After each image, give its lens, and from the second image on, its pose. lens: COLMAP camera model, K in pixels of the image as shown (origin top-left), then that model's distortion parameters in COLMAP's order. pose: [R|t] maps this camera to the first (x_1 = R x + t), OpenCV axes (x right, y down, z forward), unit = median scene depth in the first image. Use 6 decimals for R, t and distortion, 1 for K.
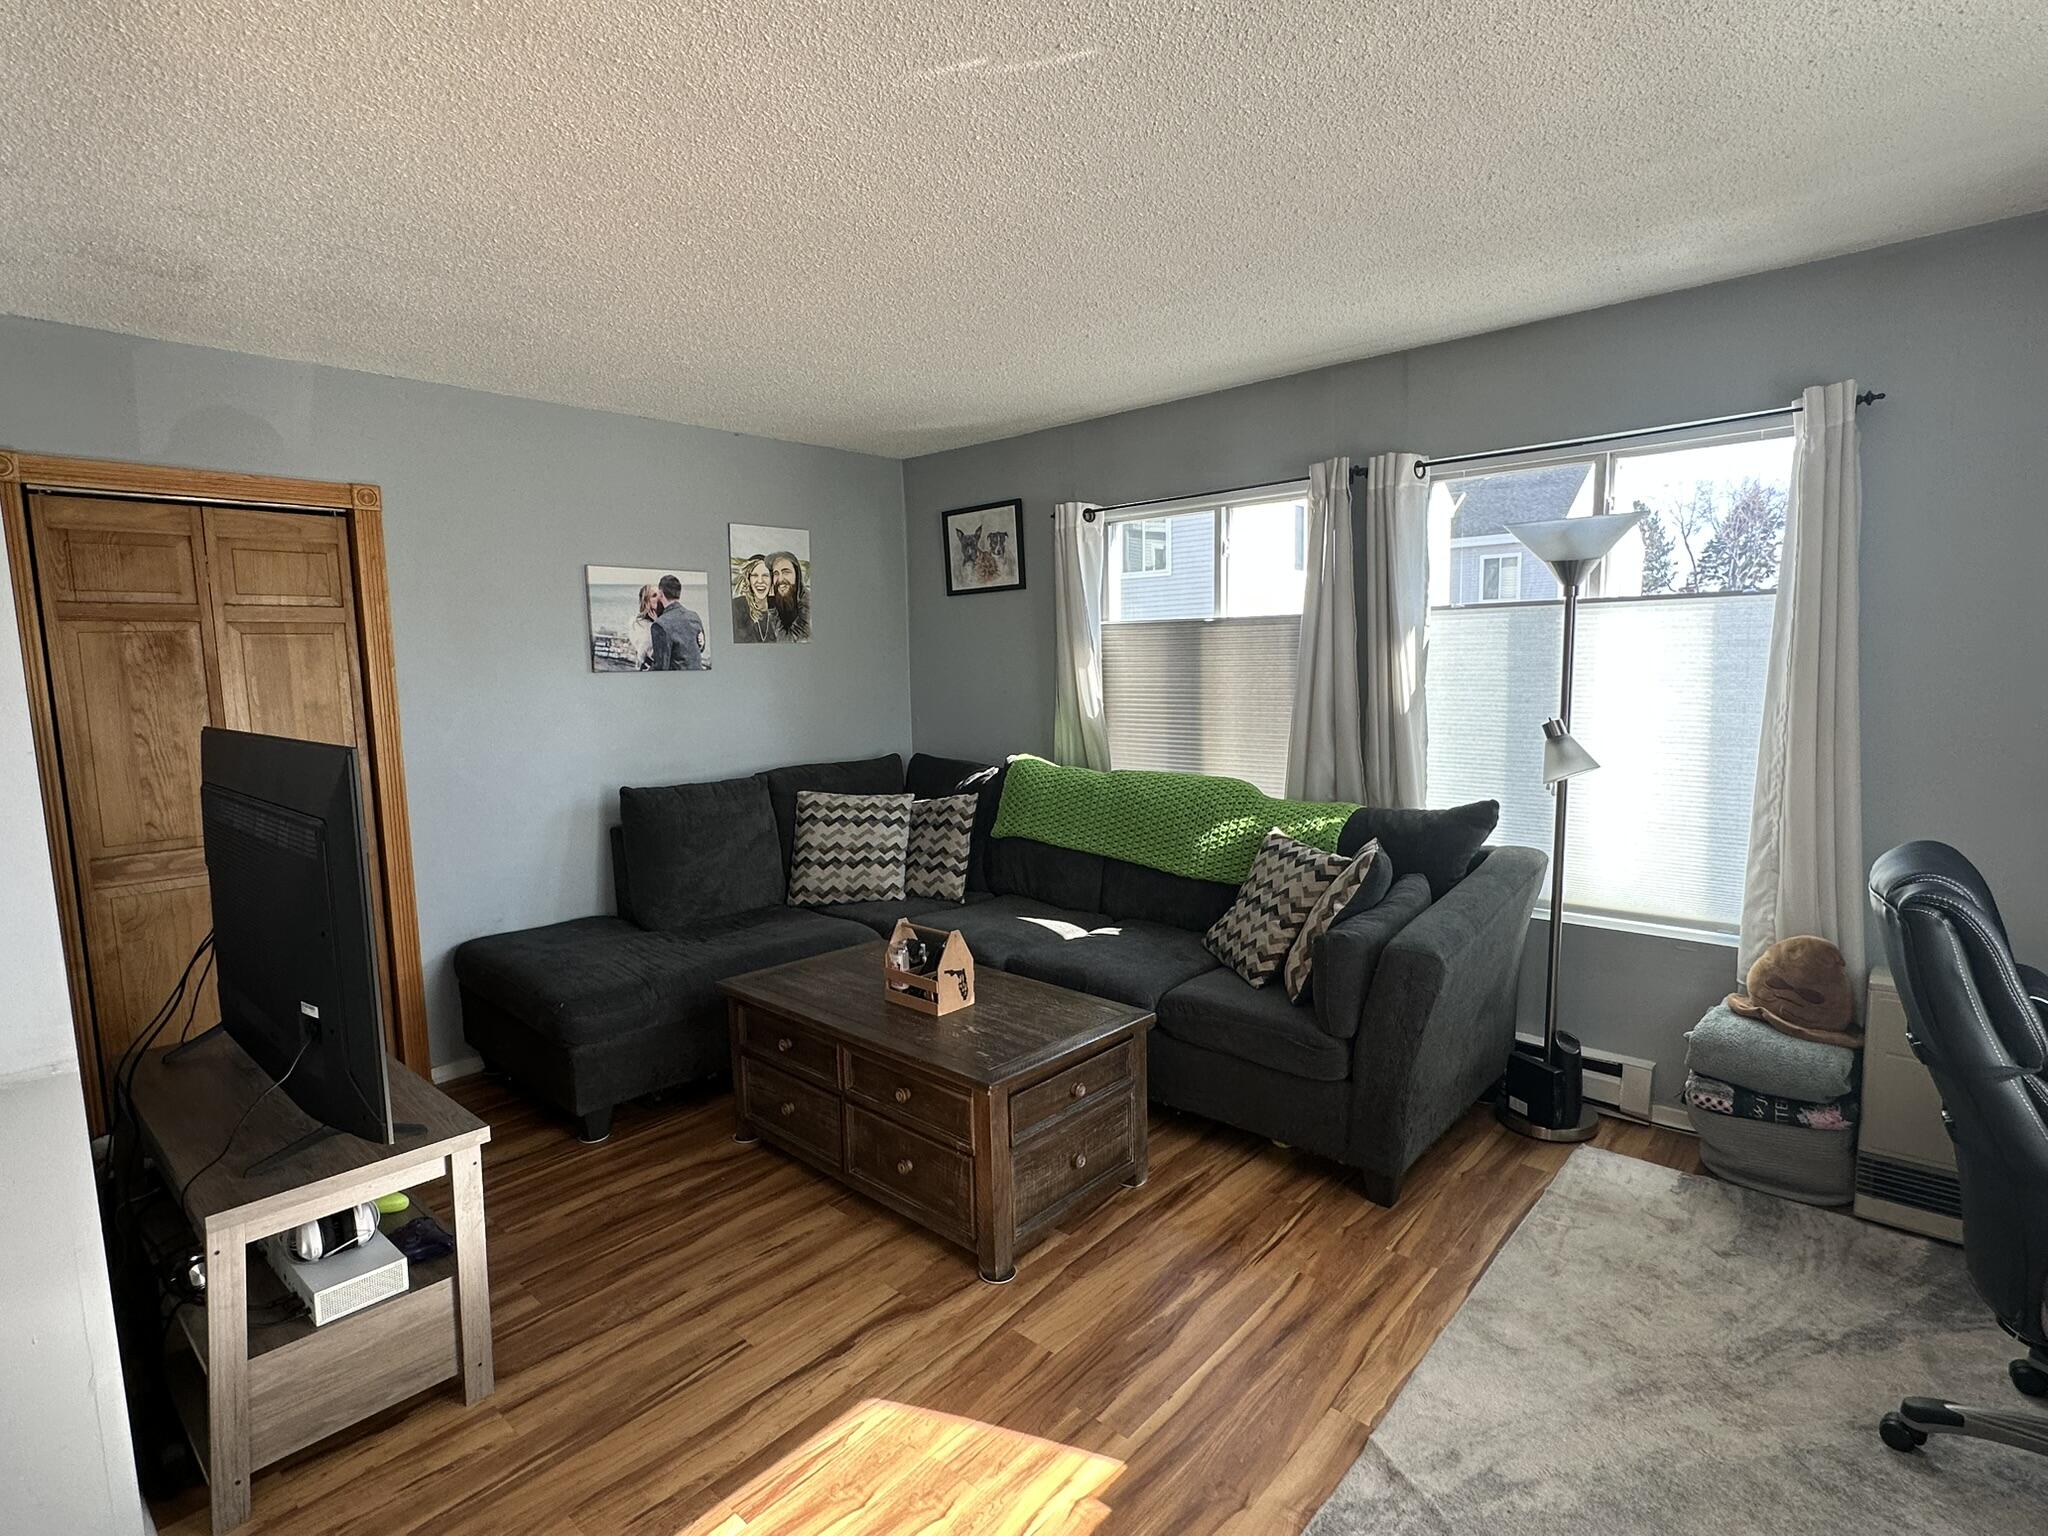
lens RADIAL K [[1001.0, 0, 1024.0], [0, 1001.0, 768.0], [0, 0, 1]] dist [-0.003215, -0.000006]
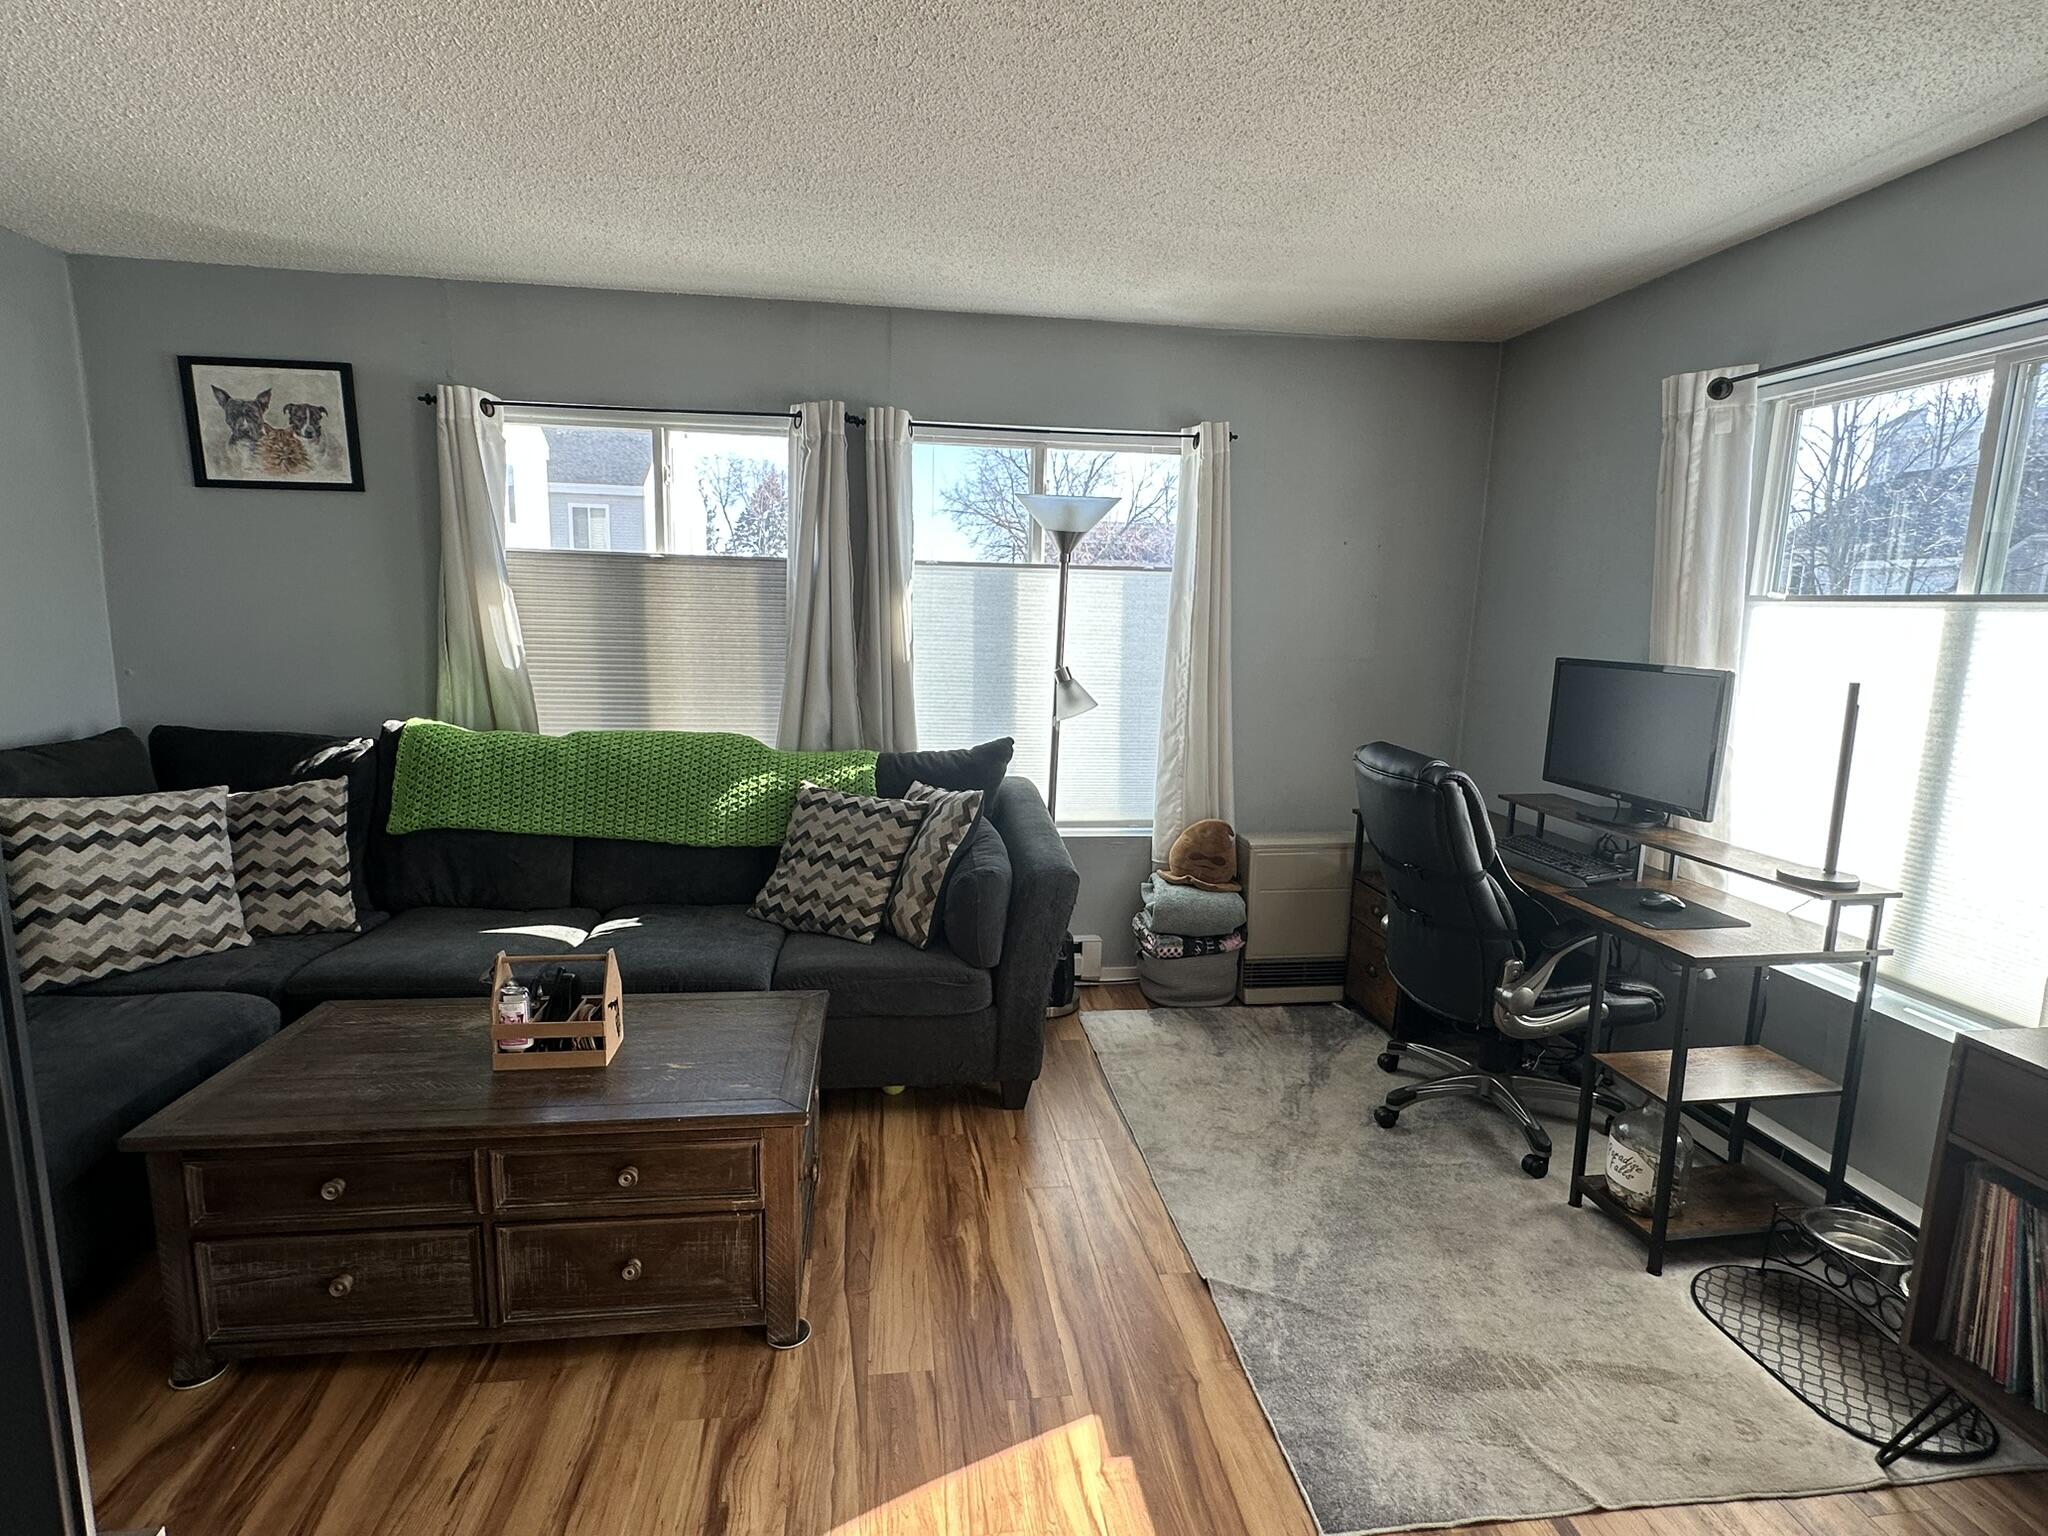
lens RADIAL K [[1001.0, 0, 1024.0], [0, 1001.0, 768.0], [0, 0, 1]] dist [-0.003215, -0.000006]
pose [[0.650406, -0.082256, 0.755120, -0.373840], [0.045002, 0.996546, 0.069793, -0.011785], [-0.758252, -0.011411, 0.651861, 0.237987]]
